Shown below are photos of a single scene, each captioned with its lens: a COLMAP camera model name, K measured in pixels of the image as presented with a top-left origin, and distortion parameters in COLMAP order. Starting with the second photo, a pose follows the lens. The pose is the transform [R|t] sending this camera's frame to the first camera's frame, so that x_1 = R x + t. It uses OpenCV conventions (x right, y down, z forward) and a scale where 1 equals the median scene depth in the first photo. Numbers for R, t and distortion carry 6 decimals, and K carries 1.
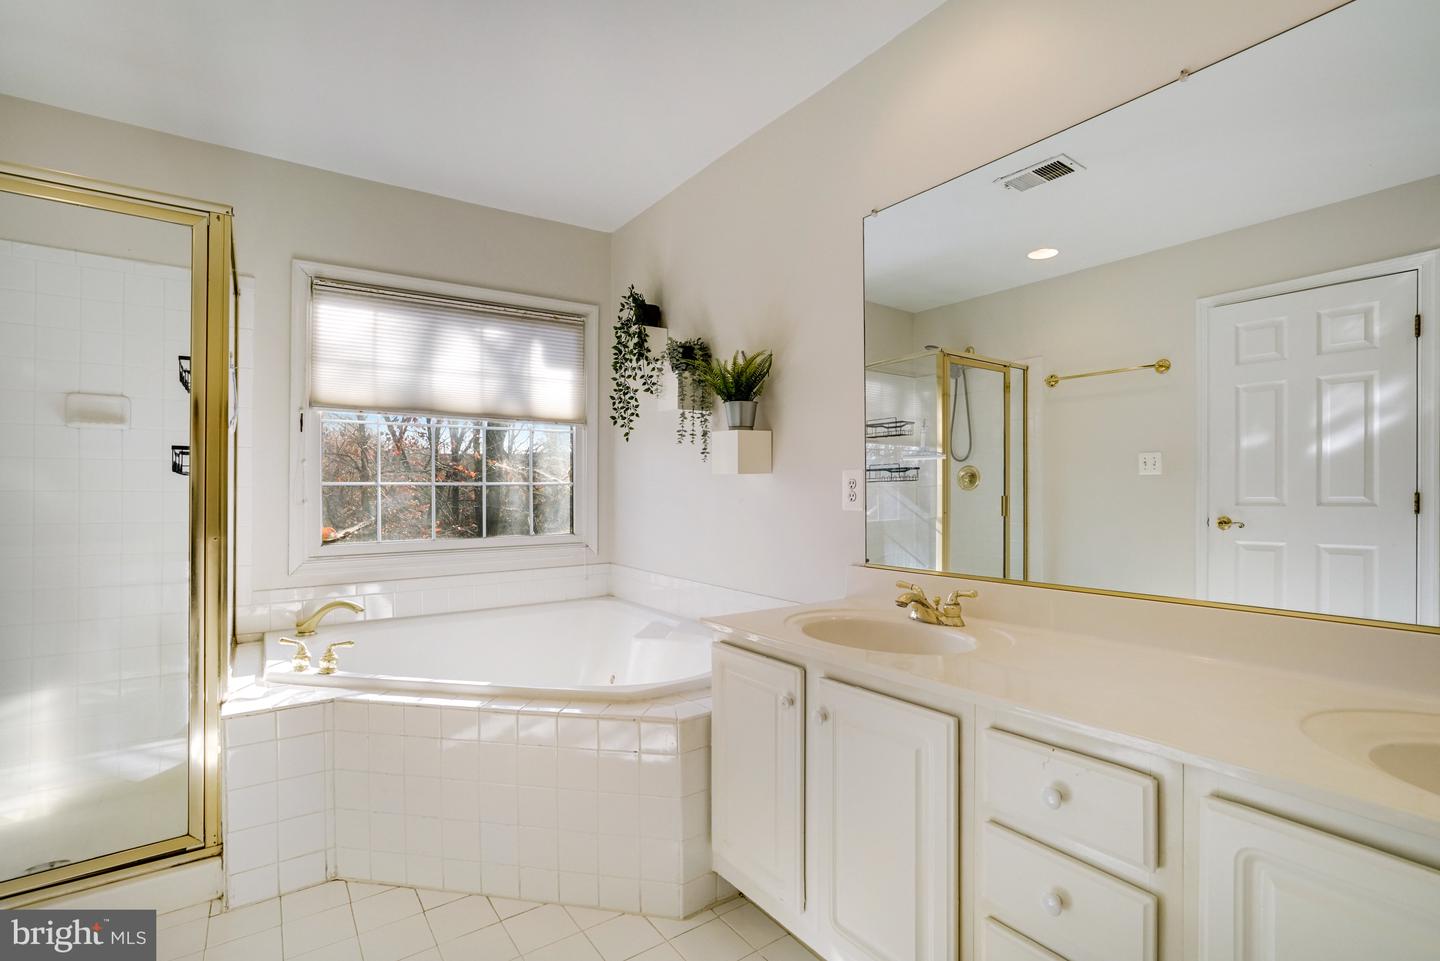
lens RADIAL K [[655.1, 0, 706.7], [0, 655.1, 482.3], [0, 0, 1]] dist [-0.031639, 0.014839]
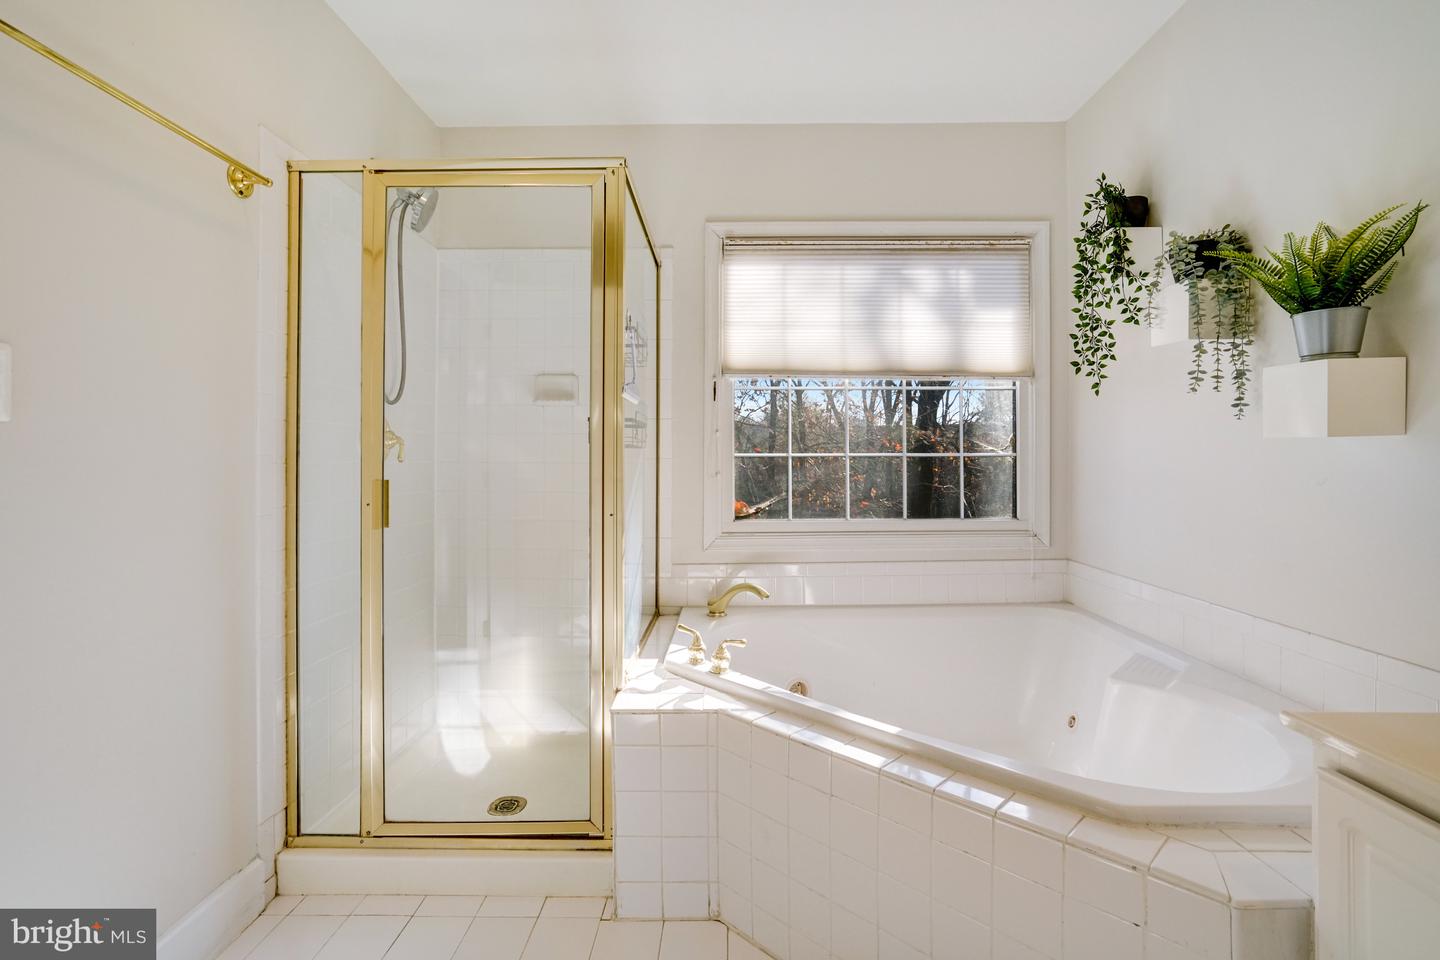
lens RADIAL K [[654.2, 0, 738.3], [0, 654.2, 457.9], [0, 0, 1]] dist [-0.023306, 0.001152]
pose [[0.826913, 0.000359, -0.562329, -0.049596], [0.003640, 0.999975, 0.005991, -0.000066], [0.562317, -0.007001, 0.826892, 0.207238]]
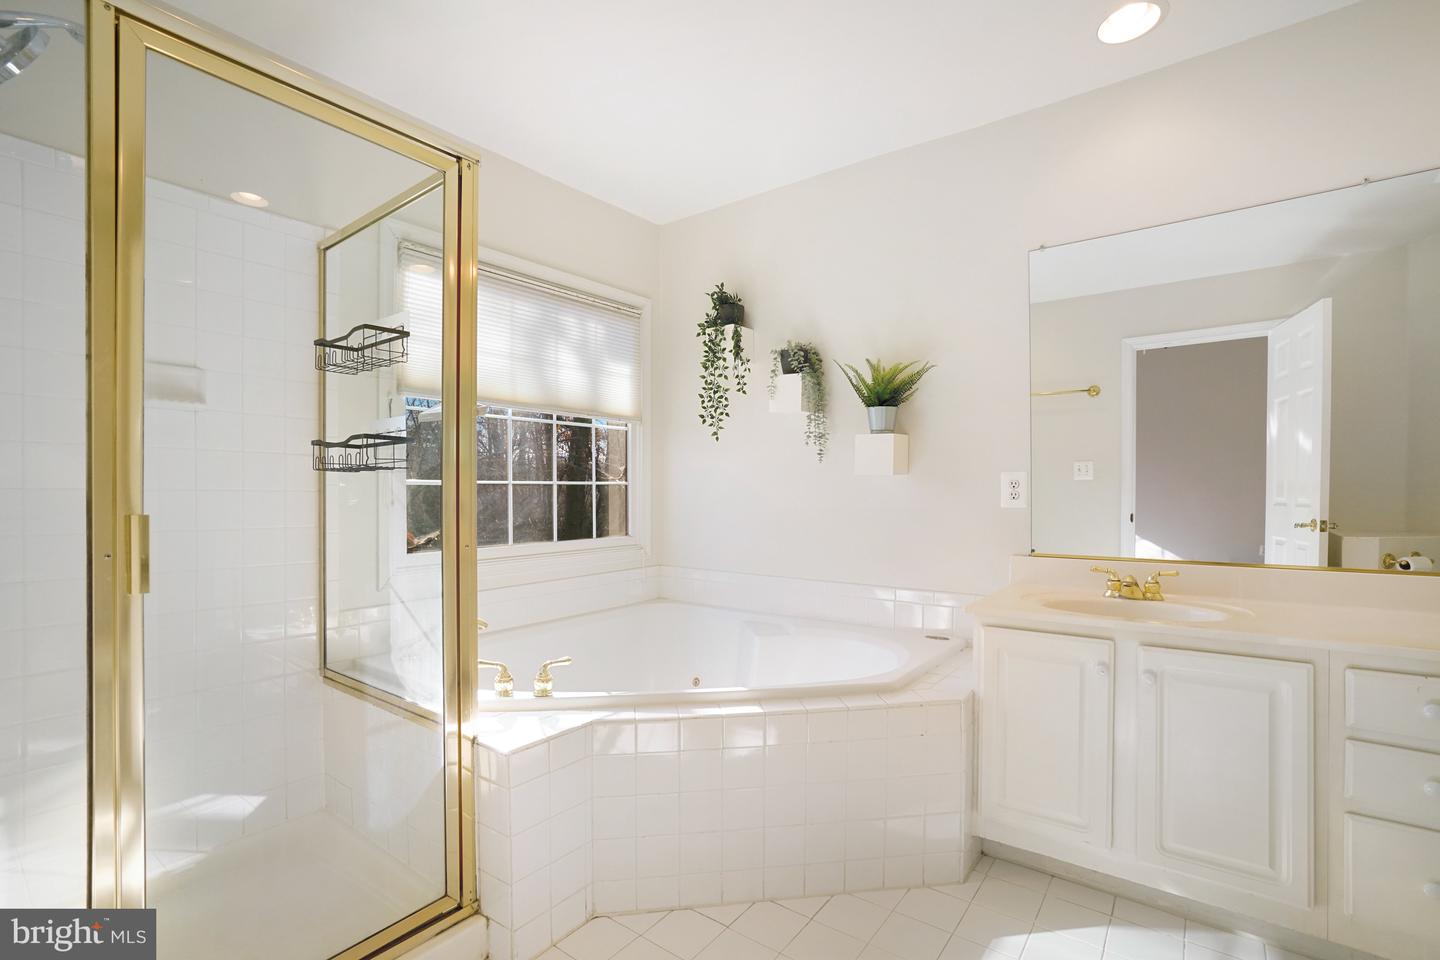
lens RADIAL K [[657.8, 0, 711.5], [0, 657.8, 488.0], [0, 0, 1]] dist [-0.051664, 0.025725]
pose [[0.952309, 0.002713, 0.305124, -0.460775], [-0.004500, 0.999977, 0.005151, 0.003973], [-0.305103, -0.006279, 0.952299, 0.059606]]
